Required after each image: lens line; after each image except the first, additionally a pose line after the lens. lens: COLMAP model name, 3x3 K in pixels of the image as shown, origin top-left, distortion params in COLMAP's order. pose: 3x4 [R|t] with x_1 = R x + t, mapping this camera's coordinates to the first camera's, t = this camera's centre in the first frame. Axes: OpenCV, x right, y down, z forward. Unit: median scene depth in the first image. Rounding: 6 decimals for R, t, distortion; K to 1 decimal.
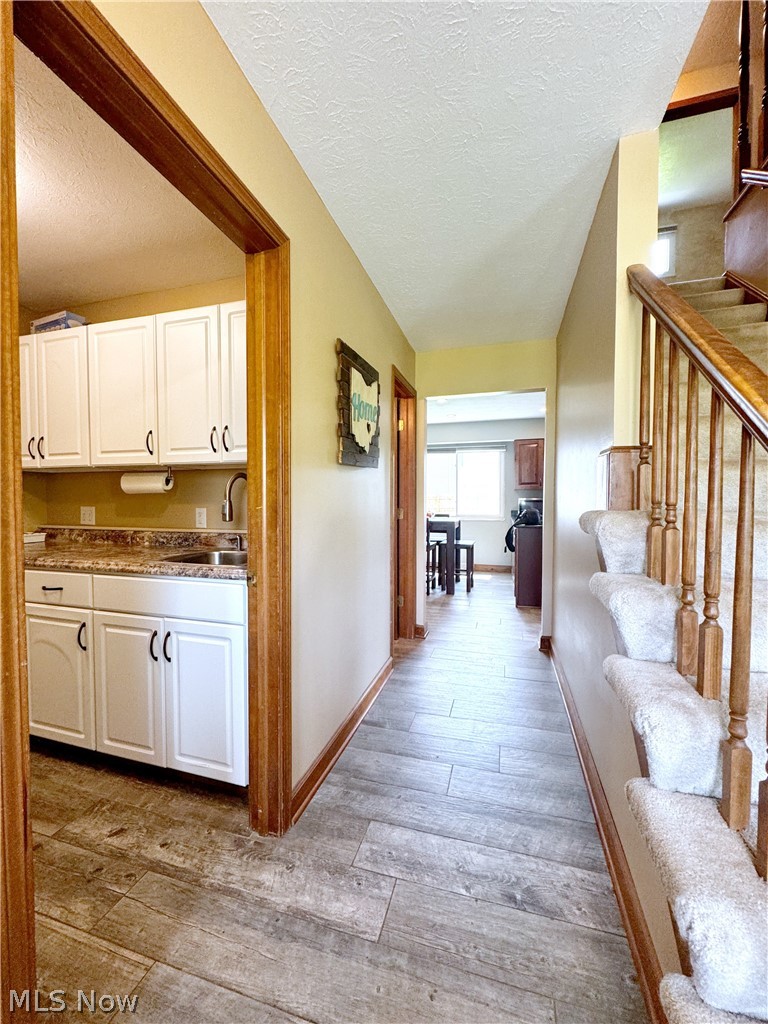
lens RADIAL K [[408.7, 0, 383.6], [0, 408.7, 513.1], [0, 0, 1]] dist [-0.000151, -0.000045]
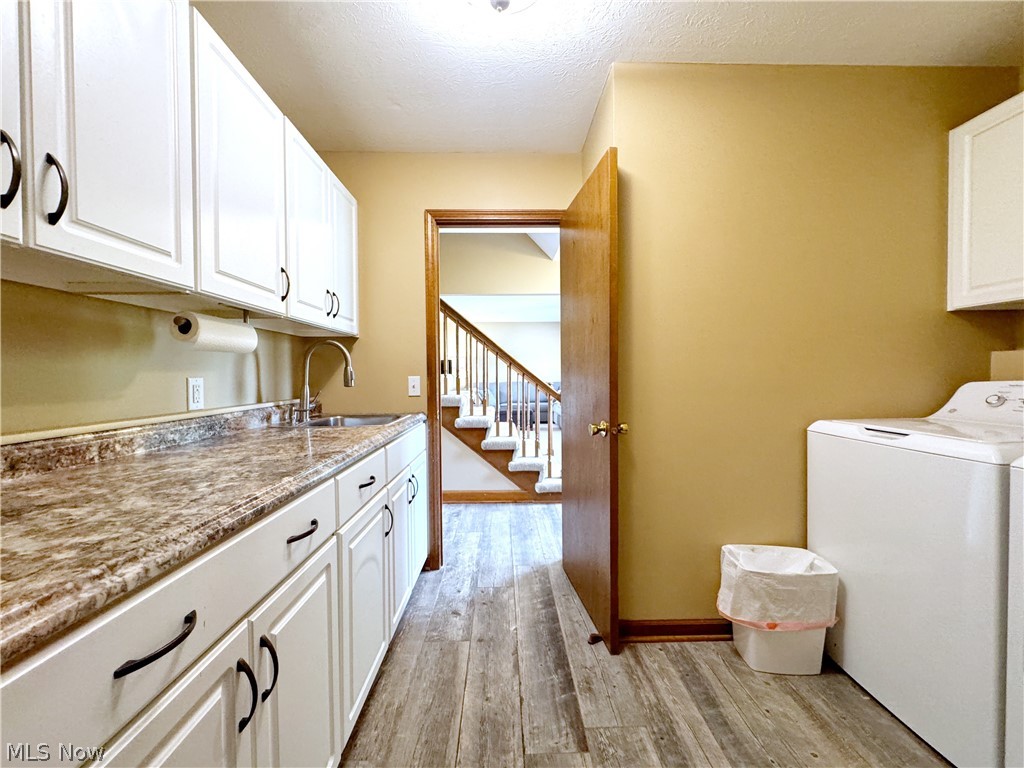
lens RADIAL K [[408.7, 0, 511.5], [0, 408.7, 381.6], [0, 0, 1]] dist [-0.000151, -0.000045]
pose [[-0.310319, -0.014334, 0.950524, -1.978236], [0.035391, 0.999019, 0.026620, -0.009840], [-0.949974, 0.041900, -0.309507, 1.211624]]
